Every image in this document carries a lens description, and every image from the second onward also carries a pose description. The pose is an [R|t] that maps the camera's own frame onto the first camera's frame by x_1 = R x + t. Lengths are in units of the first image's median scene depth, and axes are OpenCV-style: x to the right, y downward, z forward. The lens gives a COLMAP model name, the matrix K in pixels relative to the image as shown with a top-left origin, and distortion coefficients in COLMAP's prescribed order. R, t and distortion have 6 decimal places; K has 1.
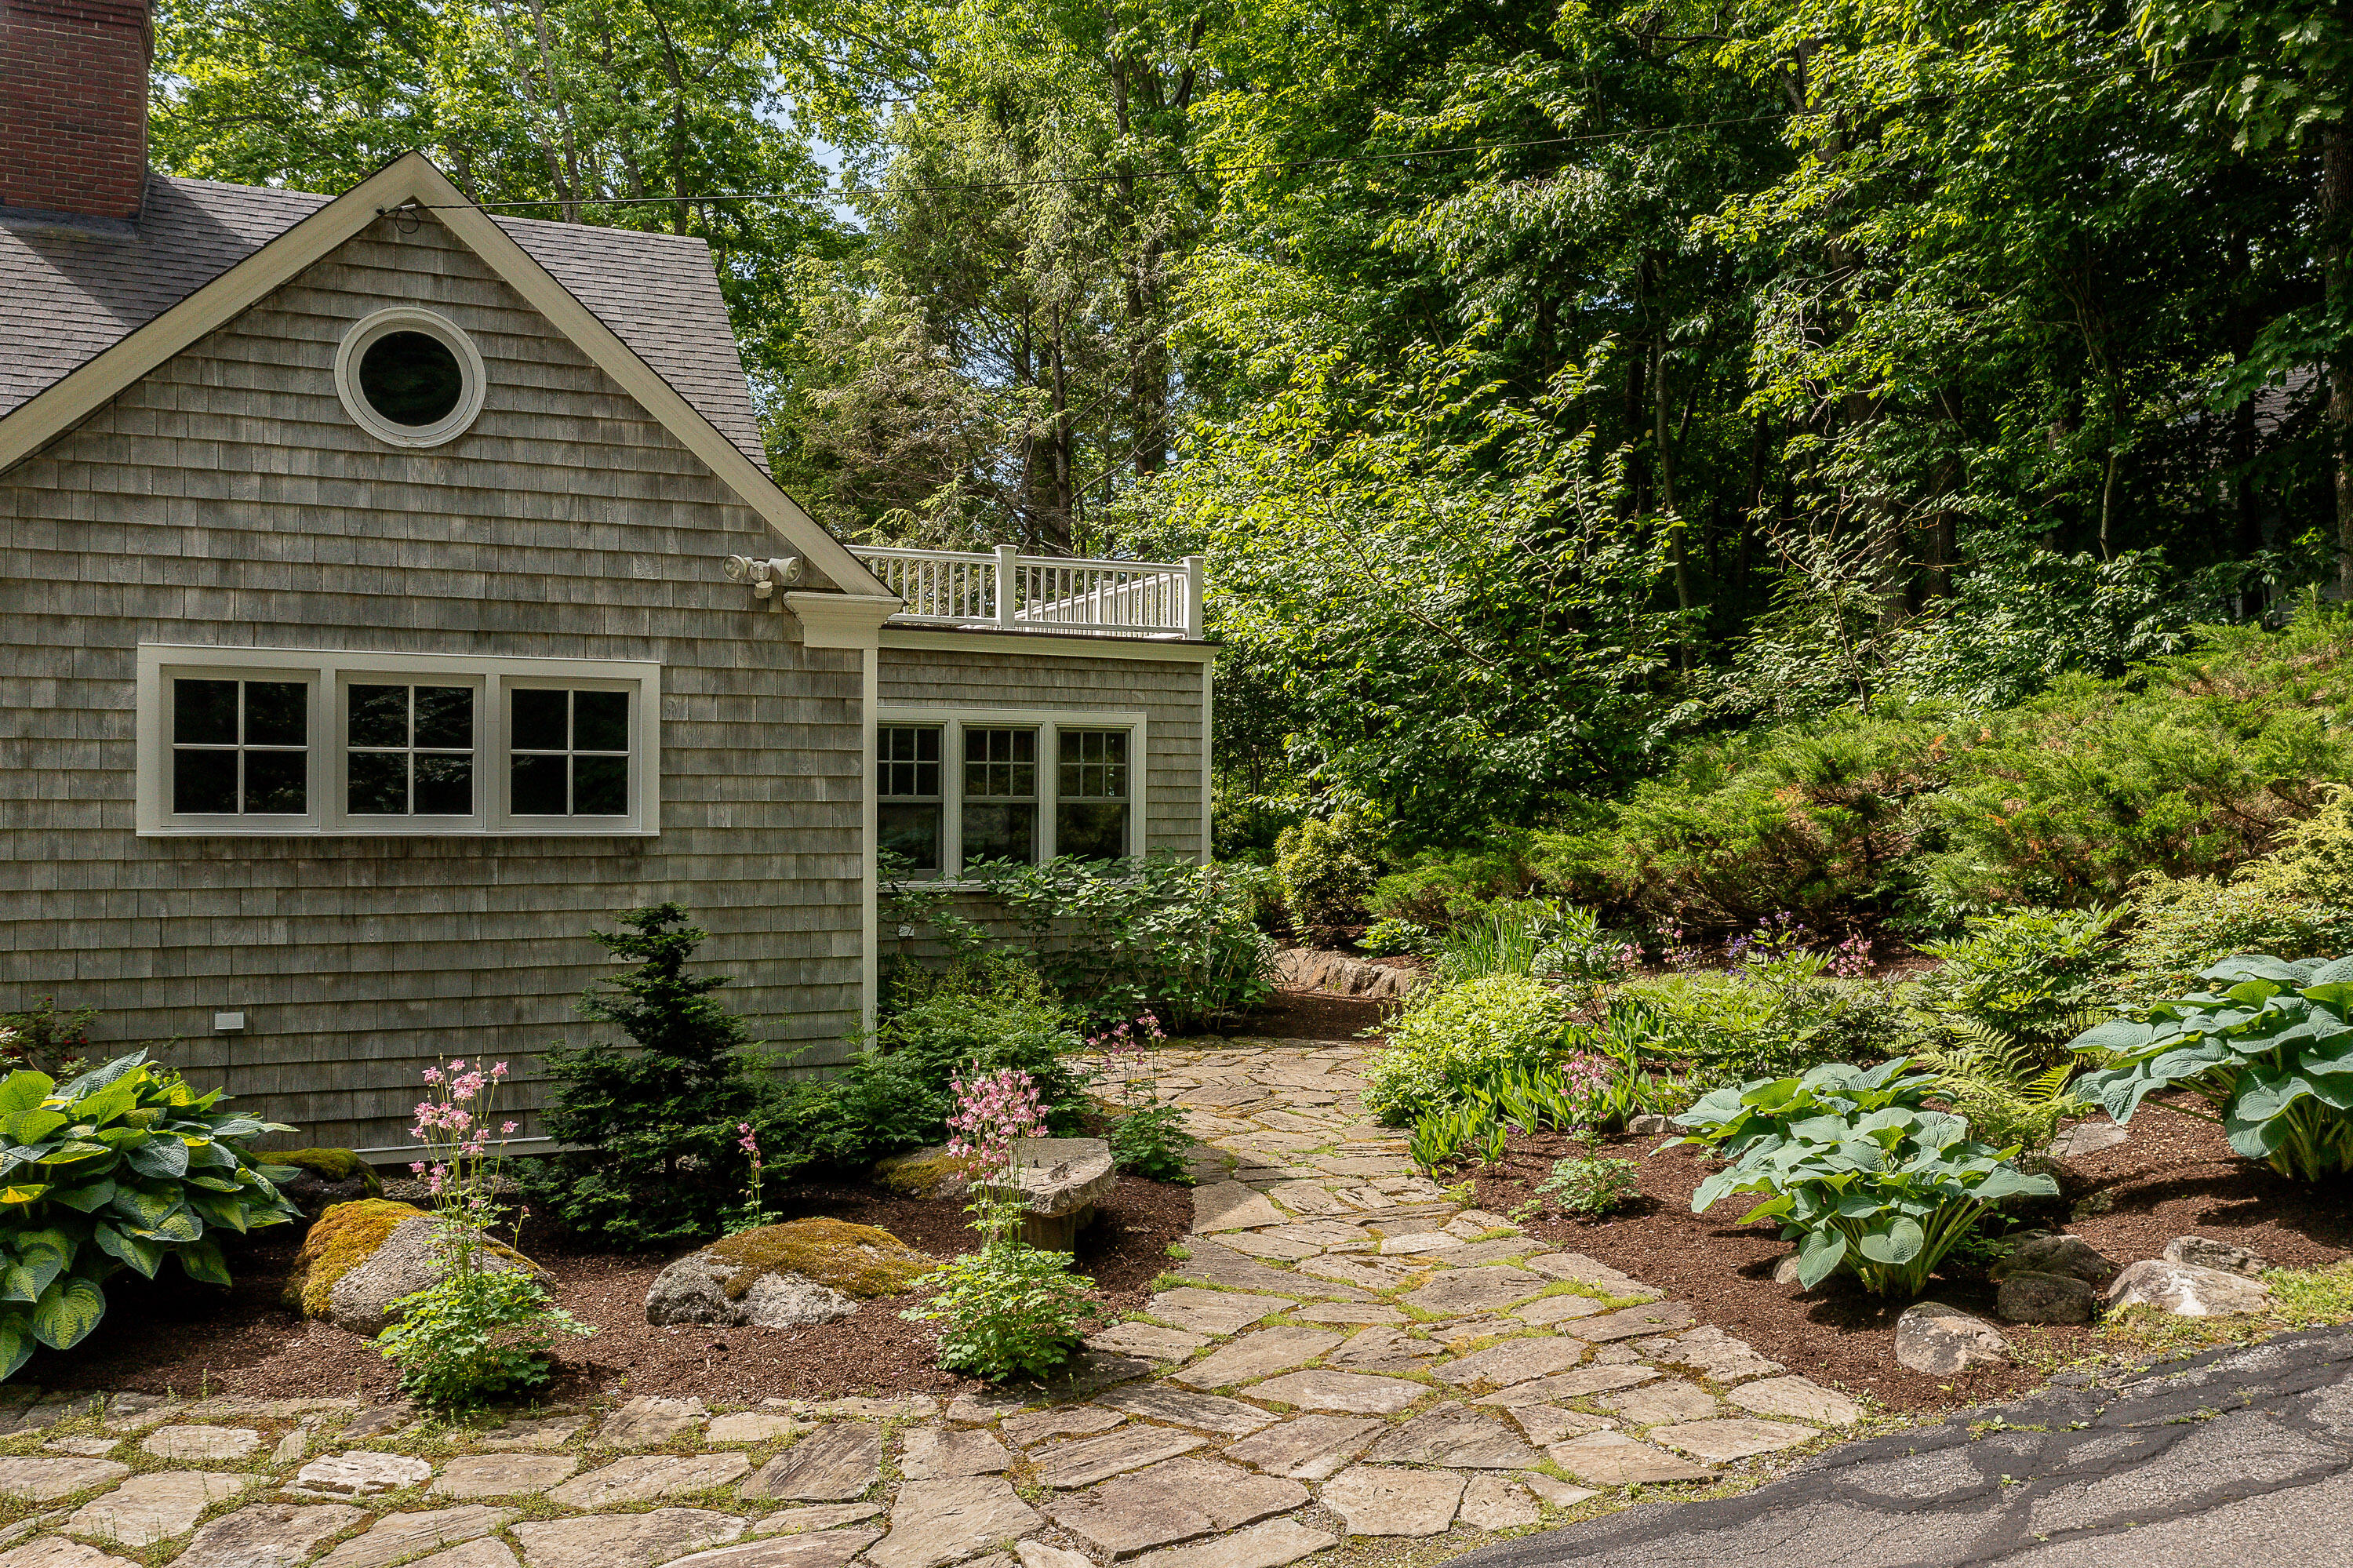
lens RADIAL K [[1816.2, 0, 1148.9], [0, 1816.2, 807.5], [0, 0, 1]] dist [-0.011223, 0.006917]
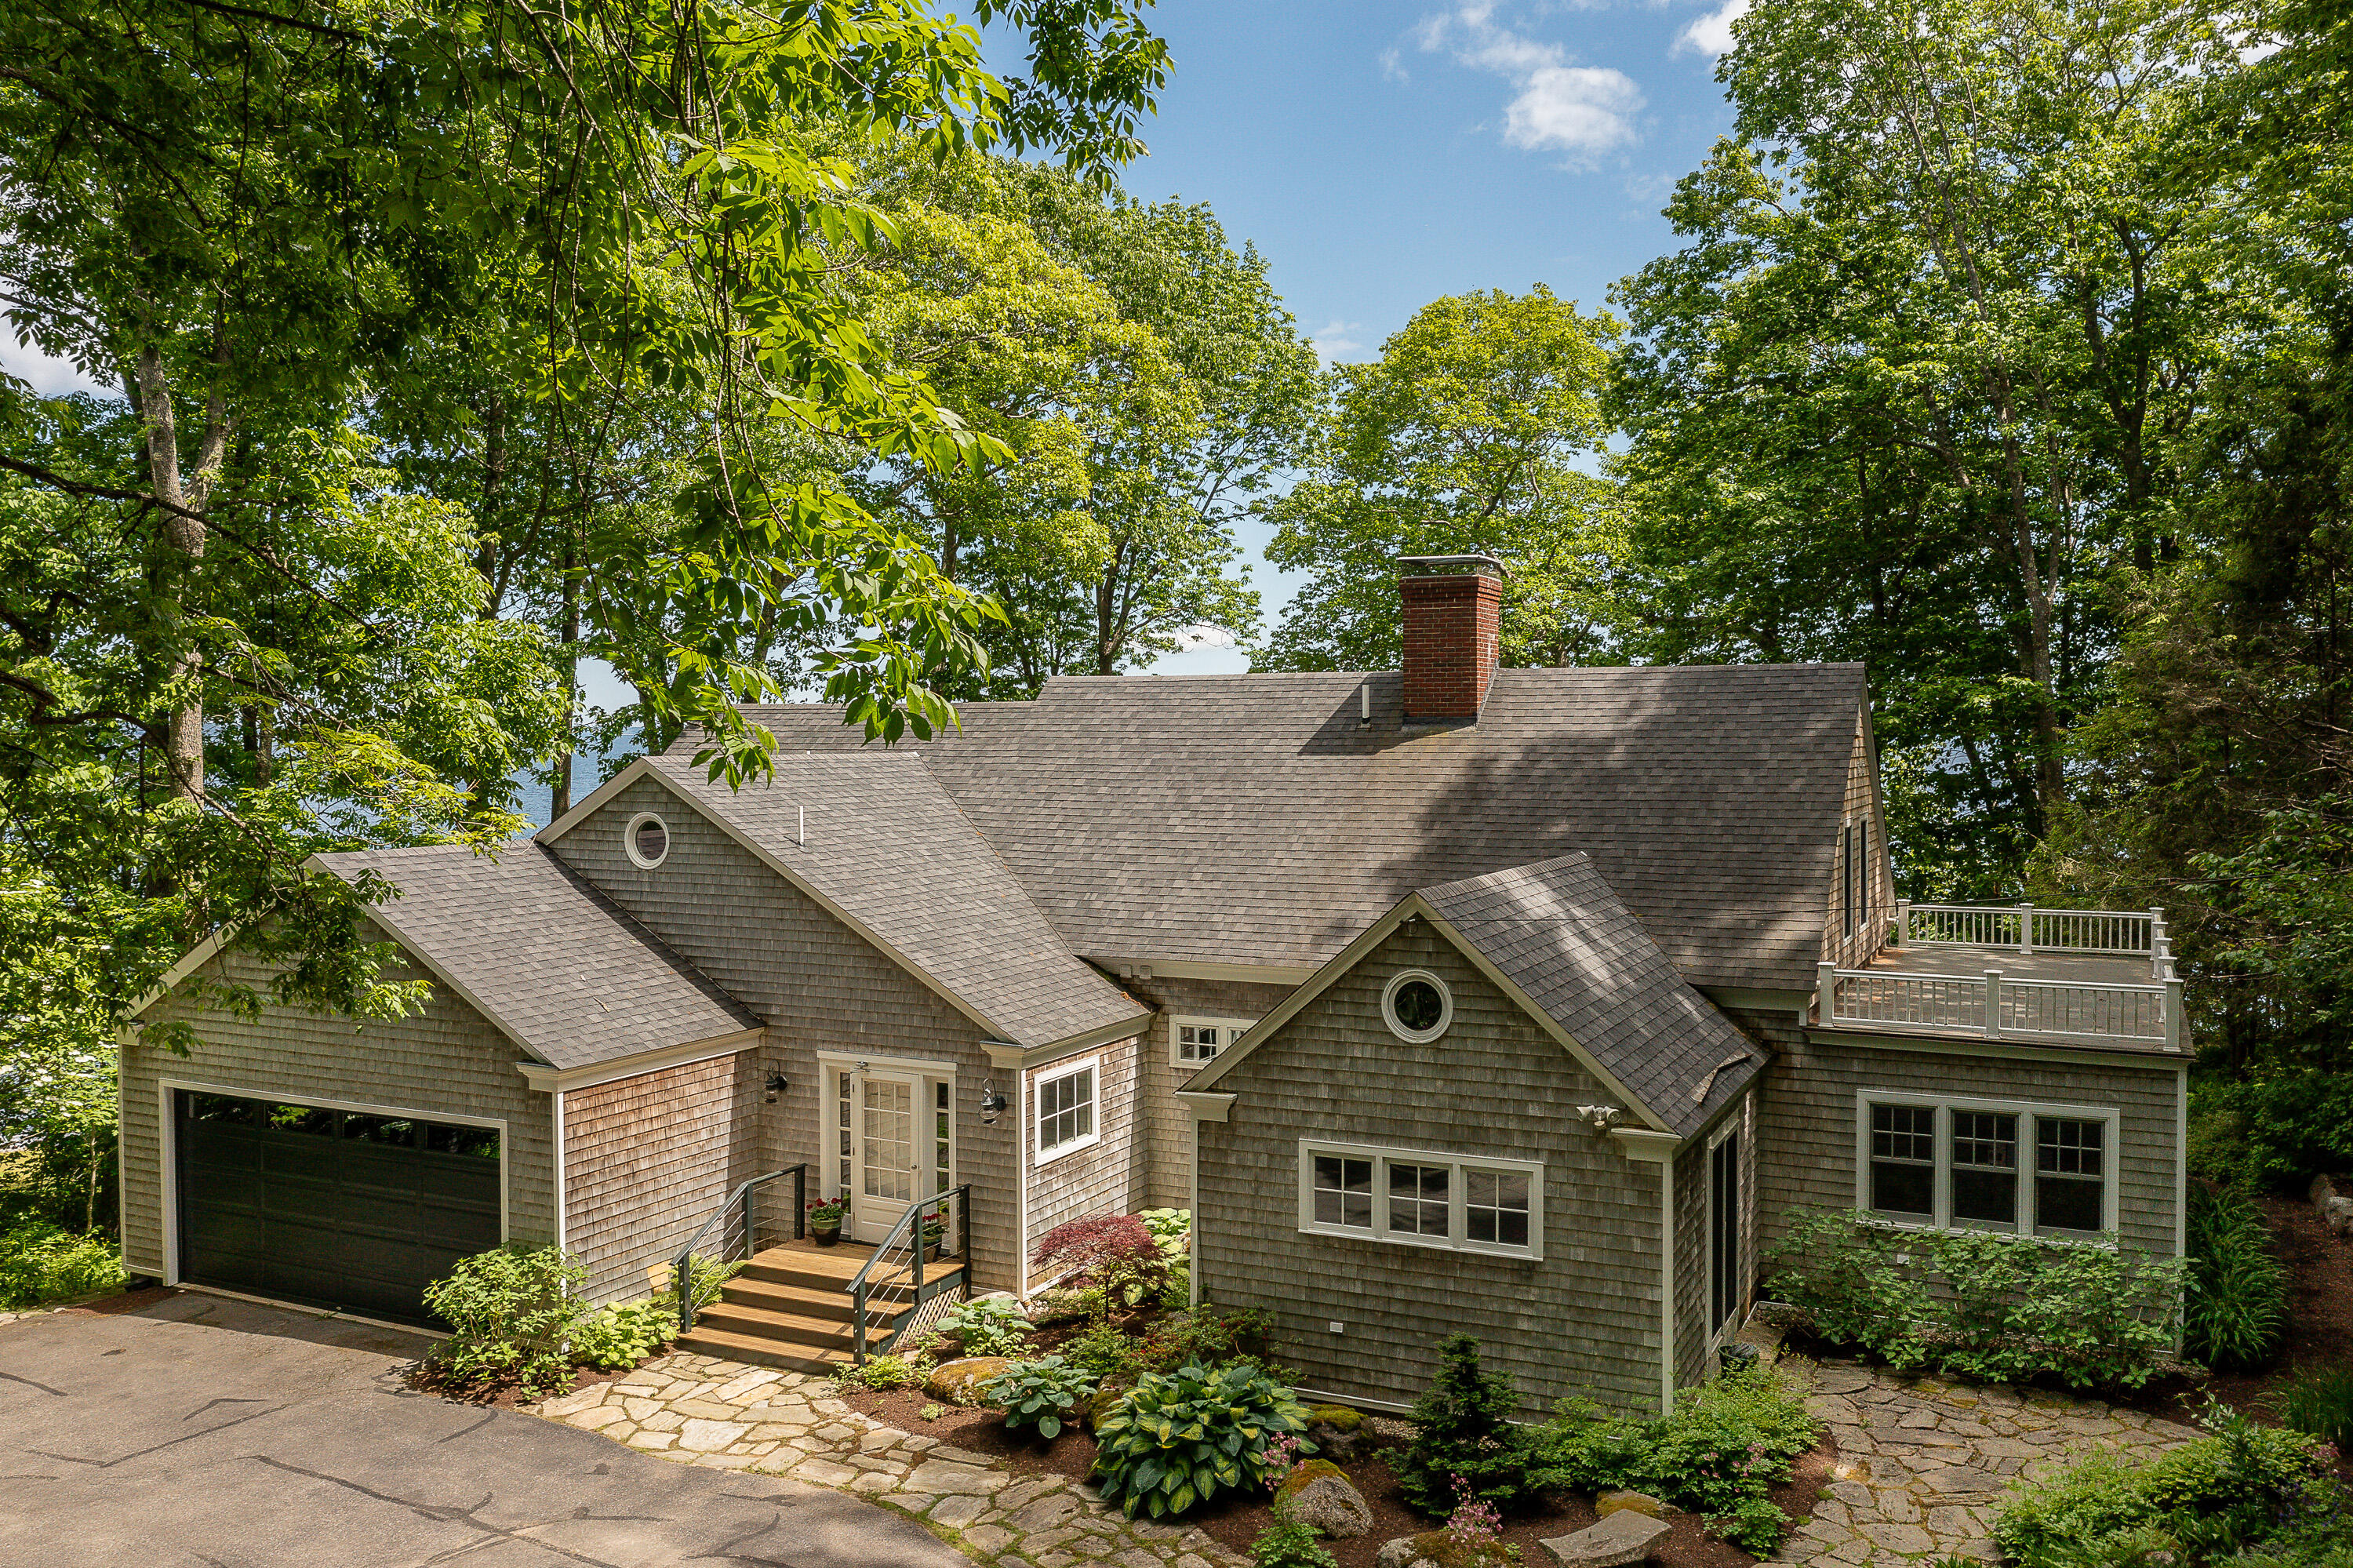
lens RADIAL K [[1816.2, 0, 1225.9], [0, 1816.2, 828.2], [0, 0, 1]] dist [-0.011223, 0.006917]
pose [[0.665697, 0.025269, -0.745794, 0.705495], [-0.002746, 0.999503, 0.031414, -0.392061], [0.746217, -0.018864, 0.665435, -0.329873]]
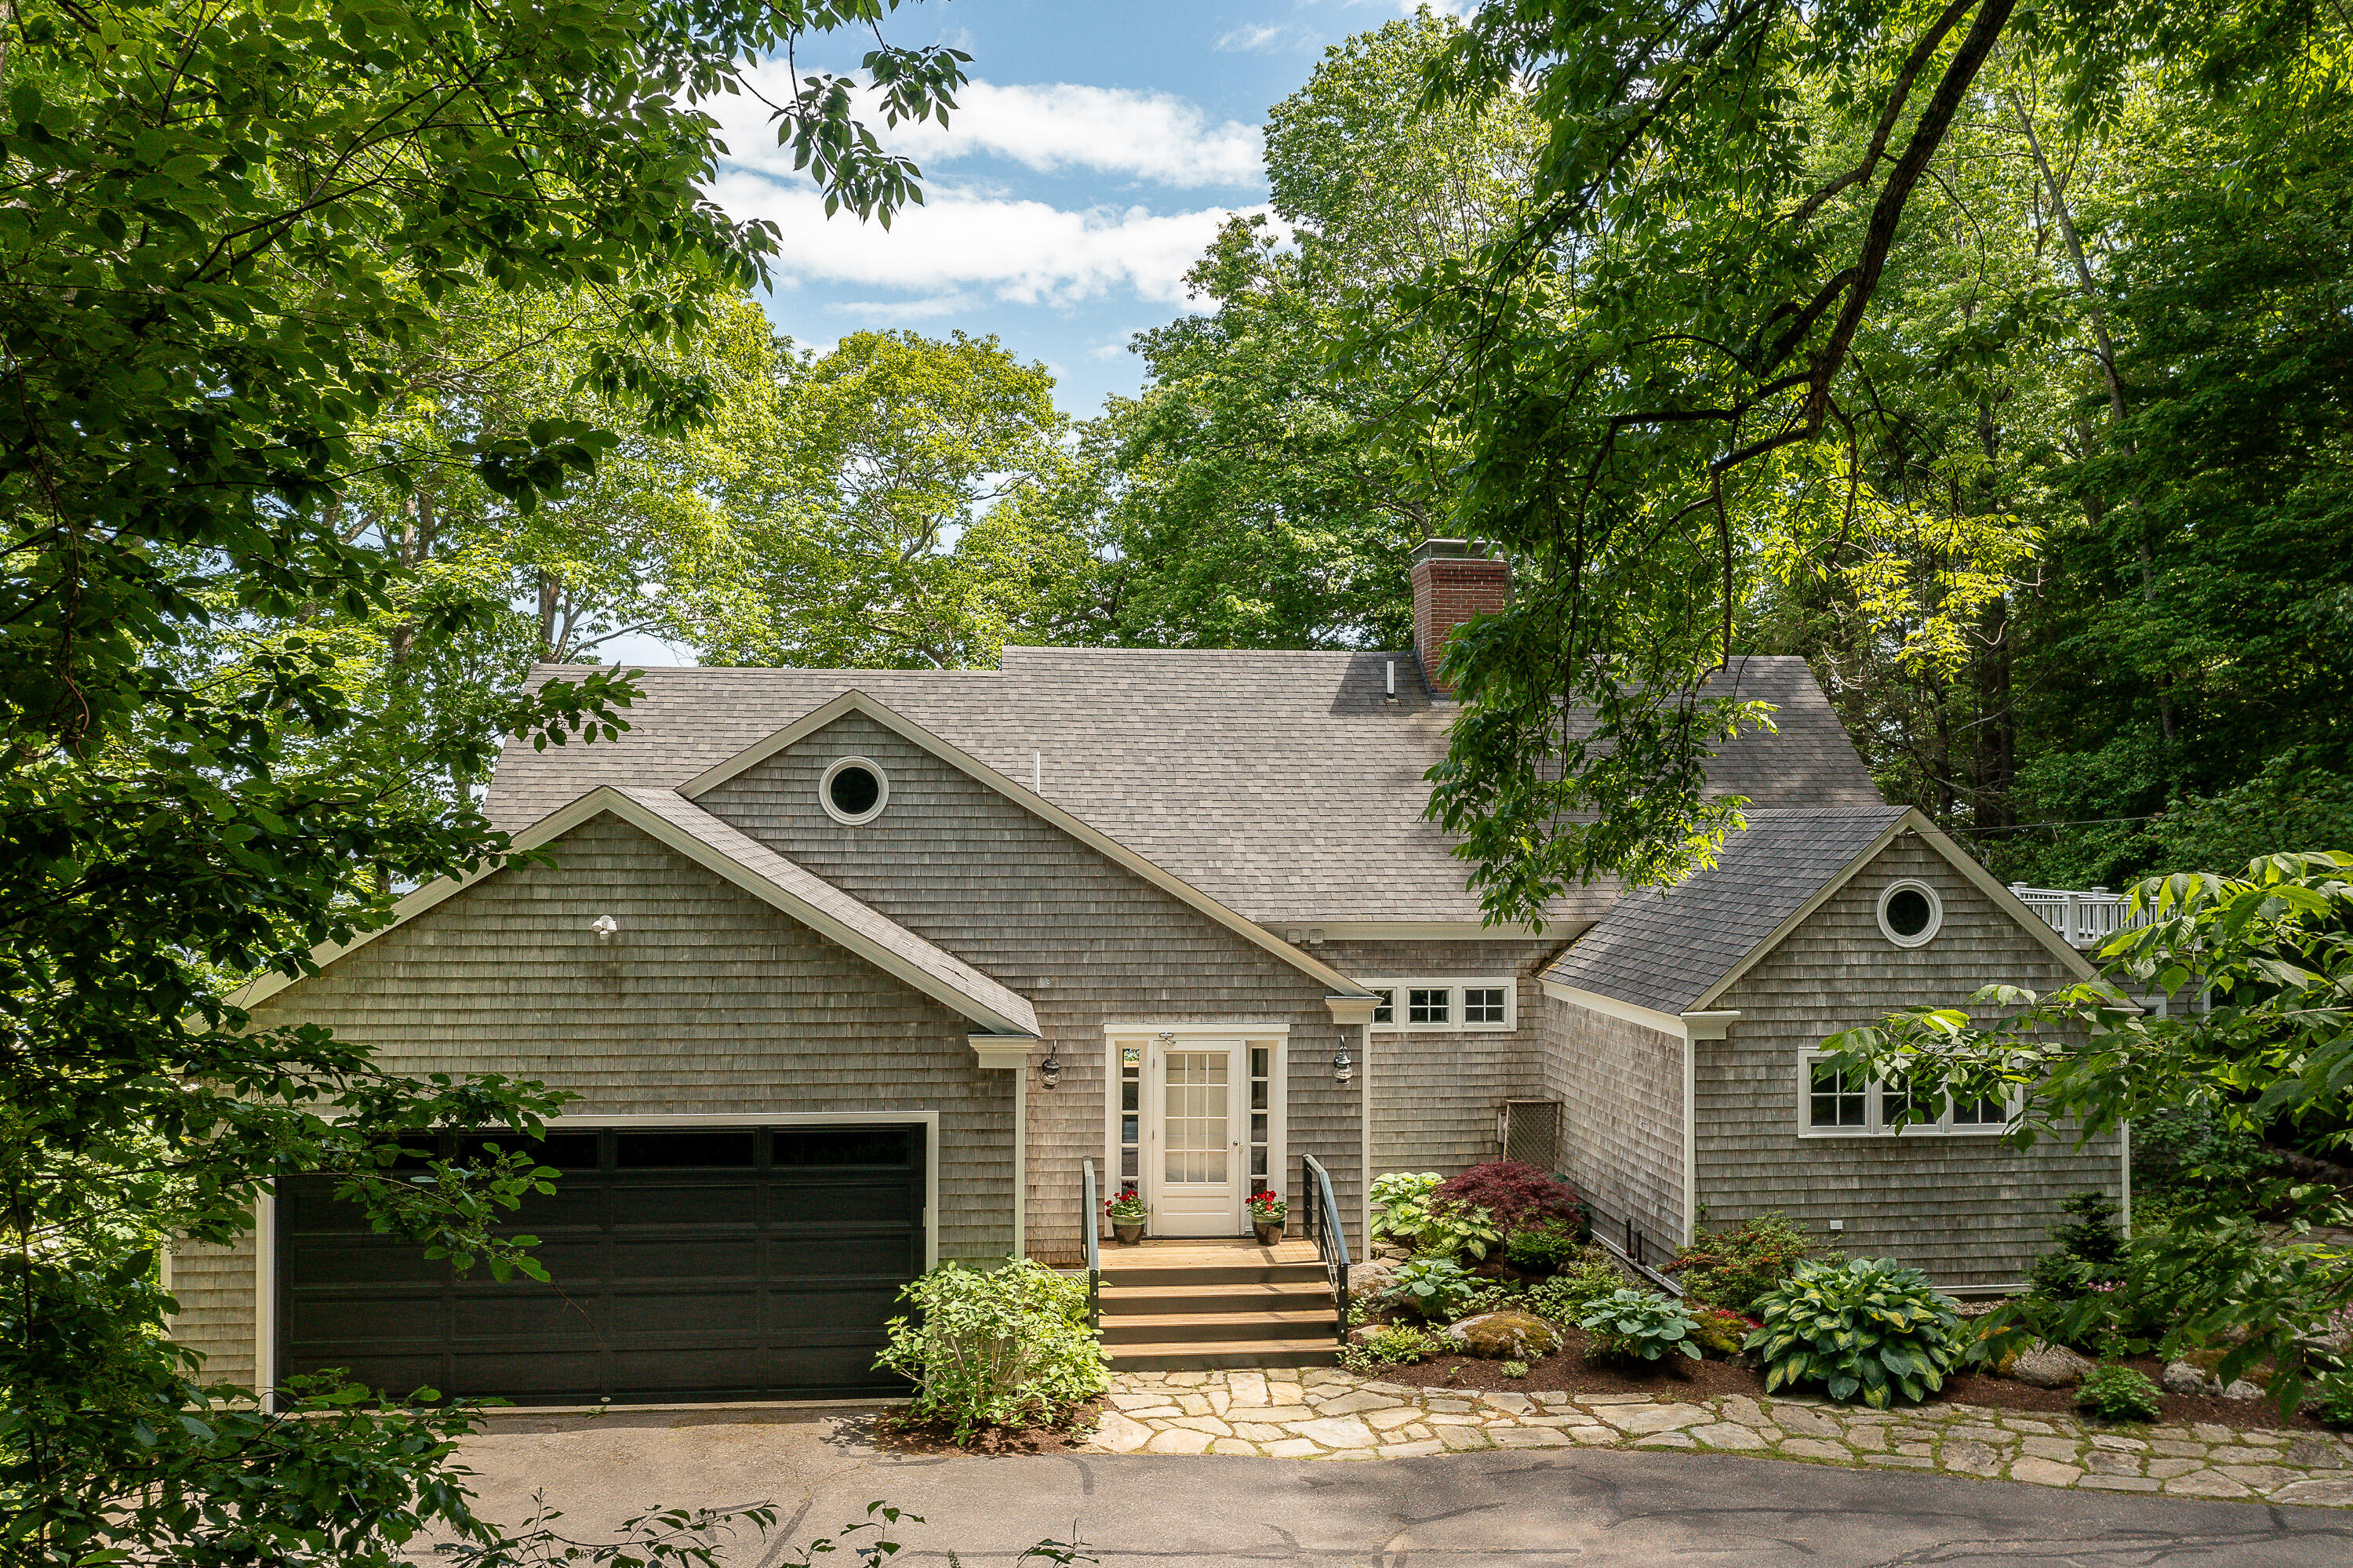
lens RADIAL K [[1816.2, 0, 1242.5], [0, 1816.2, 779.6], [0, 0, 1]] dist [-0.011223, 0.006917]
pose [[0.953982, -0.011795, -0.299632, -0.415859], [0.001783, 0.999432, -0.033664, -0.261432], [0.299859, 0.031580, 0.953461, -0.979460]]
